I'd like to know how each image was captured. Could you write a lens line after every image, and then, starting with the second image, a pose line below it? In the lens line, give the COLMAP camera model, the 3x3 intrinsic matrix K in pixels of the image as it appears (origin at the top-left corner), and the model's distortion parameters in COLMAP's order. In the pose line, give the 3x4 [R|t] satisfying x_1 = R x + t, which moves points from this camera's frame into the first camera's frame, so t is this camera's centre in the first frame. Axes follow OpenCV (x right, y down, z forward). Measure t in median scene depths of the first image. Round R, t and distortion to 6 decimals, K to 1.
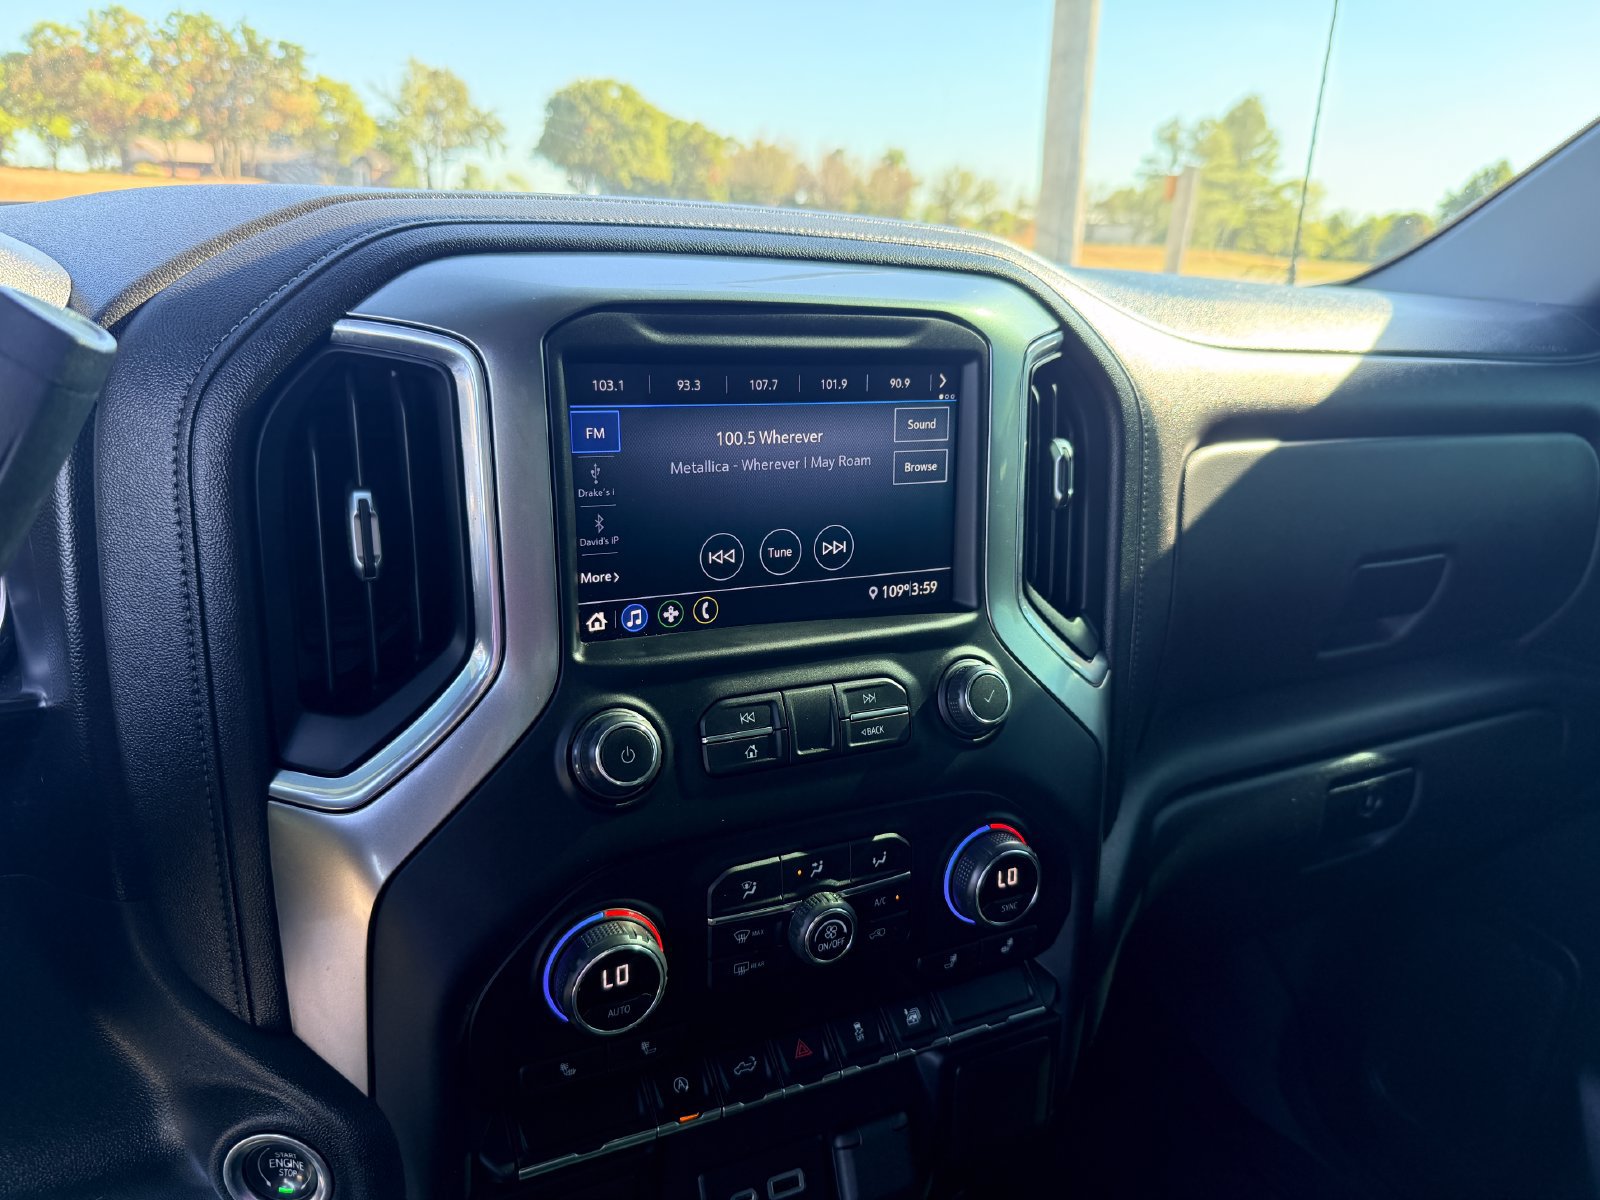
lens RADIAL K [[1207.3, 0, 795.1], [0, 1207.3, 596.7], [0, 0, 1]] dist [-0.006204, -0.008962]
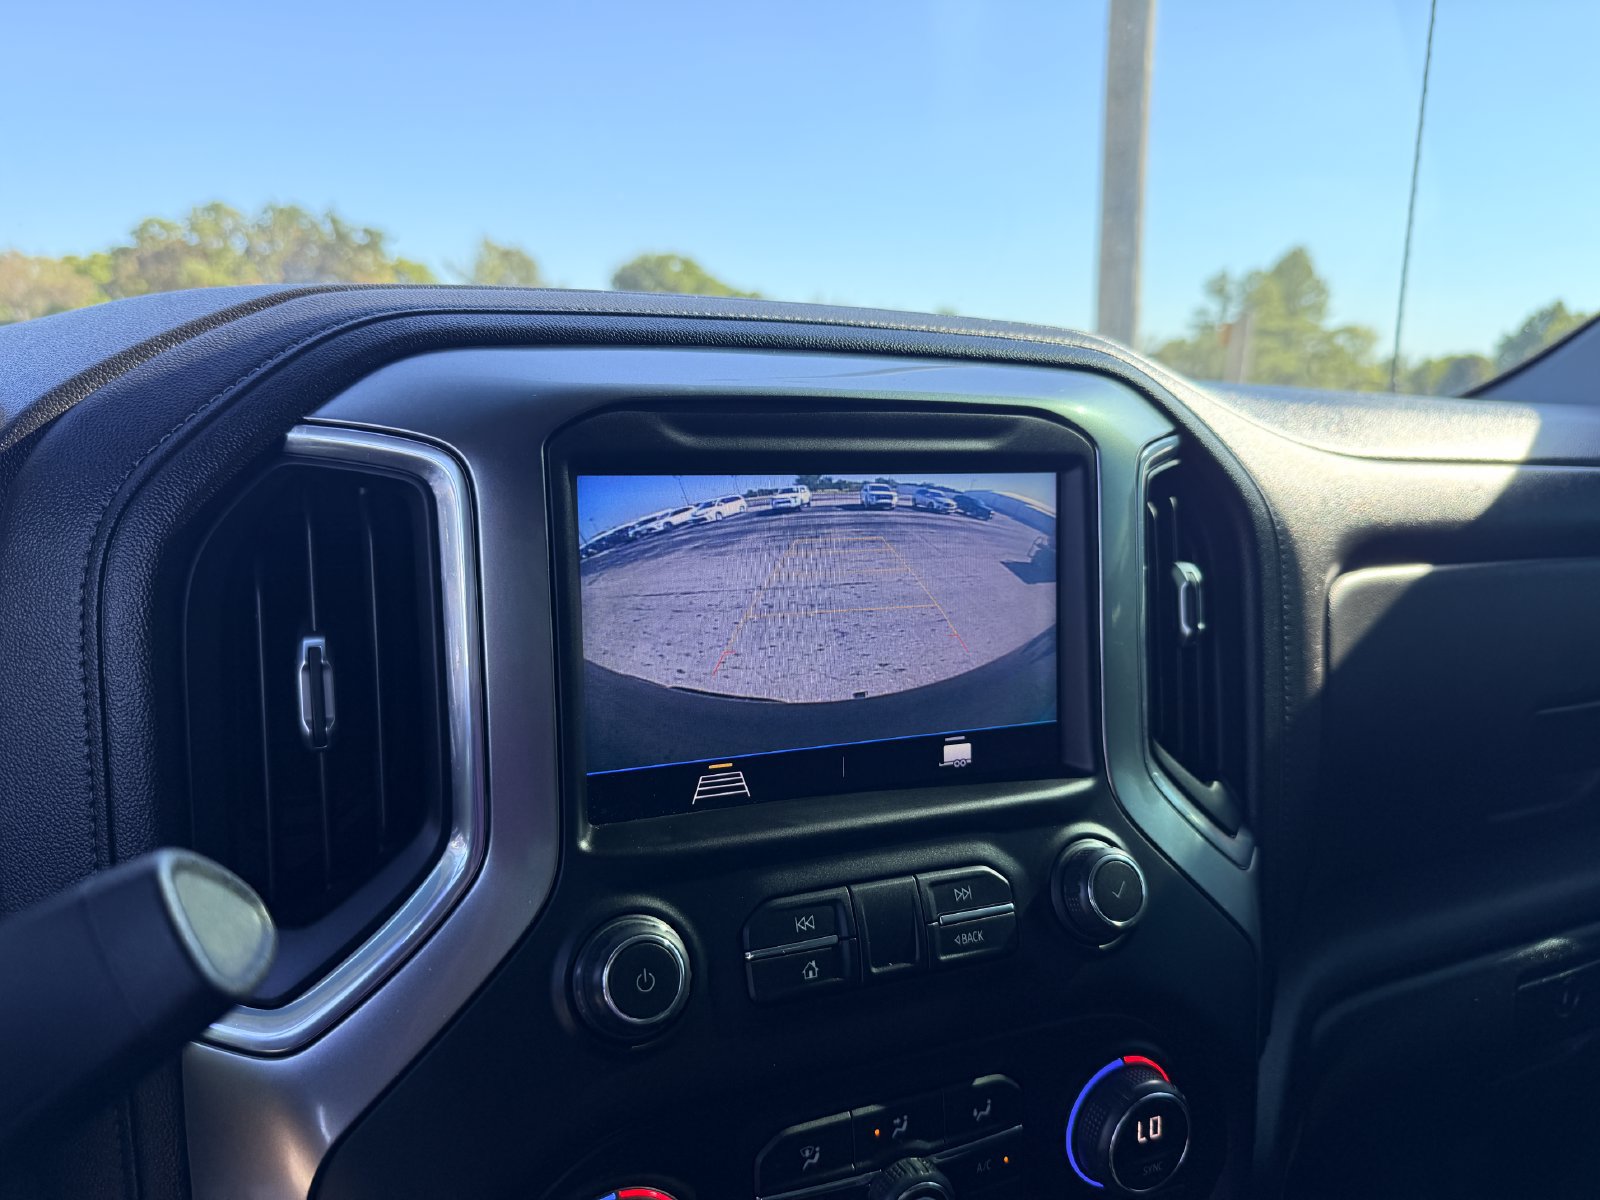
lens RADIAL K [[1207.3, 0, 795.1], [0, 1207.3, 596.7], [0, 0, 1]] dist [-0.006204, -0.008962]
pose [[0.998579, -0.018427, -0.050000, -0.003413], [0.012054, 0.992098, -0.124888, -0.009233], [0.051906, 0.124108, 0.990910, 0.198947]]
